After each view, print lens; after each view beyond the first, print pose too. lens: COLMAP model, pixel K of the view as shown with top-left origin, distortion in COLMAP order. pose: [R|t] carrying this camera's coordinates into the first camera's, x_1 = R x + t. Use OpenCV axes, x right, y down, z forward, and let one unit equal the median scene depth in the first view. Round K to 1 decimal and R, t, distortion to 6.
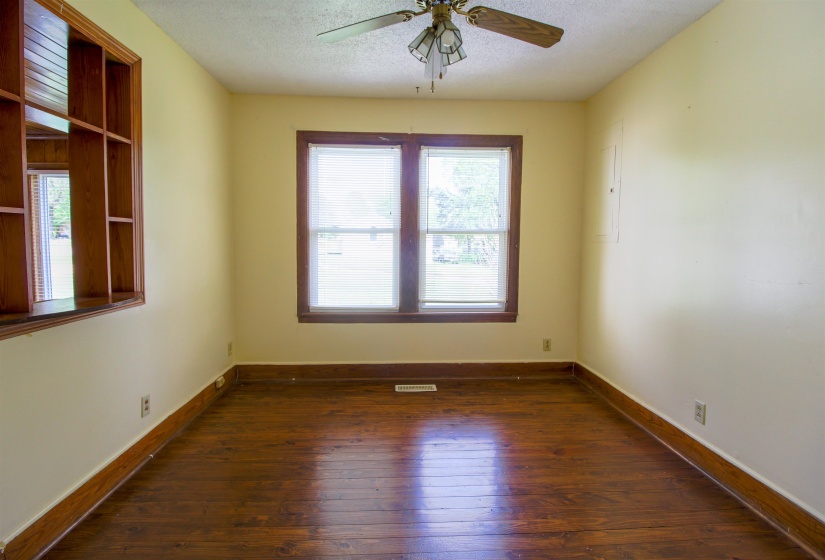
lens RADIAL K [[383.3, 0, 407.6], [0, 383.3, 265.3], [0, 0, 1]] dist [0.001109, -0.012115]
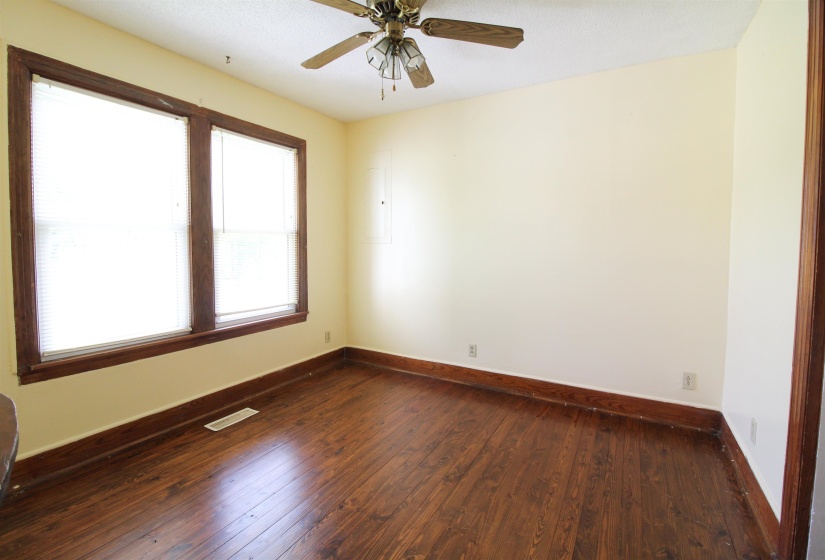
lens RADIAL K [[383.3, 0, 407.6], [0, 383.3, 265.3], [0, 0, 1]] dist [0.001109, -0.012115]
pose [[0.544221, -0.047885, 0.837574, -0.438306], [0.048473, 0.998497, 0.025589, -0.014396], [-0.837541, 0.026673, 0.545724, 0.214607]]
